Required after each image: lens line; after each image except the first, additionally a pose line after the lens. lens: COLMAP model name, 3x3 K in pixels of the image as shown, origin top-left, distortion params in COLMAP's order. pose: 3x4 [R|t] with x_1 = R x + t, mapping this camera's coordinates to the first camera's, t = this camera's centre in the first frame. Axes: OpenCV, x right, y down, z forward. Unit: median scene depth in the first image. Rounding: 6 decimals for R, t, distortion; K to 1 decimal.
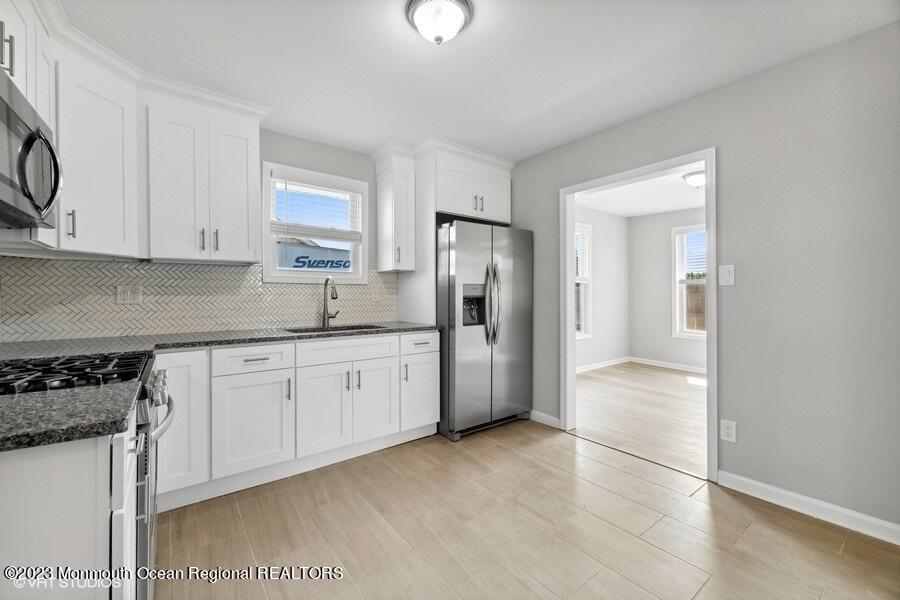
lens RADIAL K [[367.6, 0, 450.9], [0, 367.6, 293.7], [0, 0, 1]] dist [-0.001967, -0.000585]
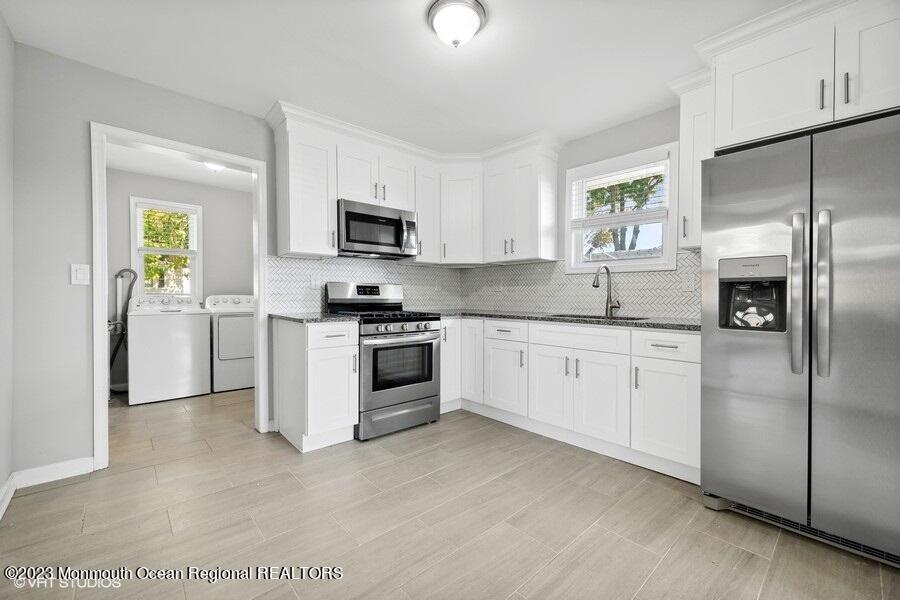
lens RADIAL K [[367.6, 0, 446.8], [0, 367.6, 300.3], [0, 0, 1]] dist [-0.001967, -0.000585]
pose [[0.082368, 0.020015, -0.996401, 0.657508], [0.004236, 0.999782, 0.020433, 0.029668], [0.996593, -0.005904, 0.082265, 0.544467]]
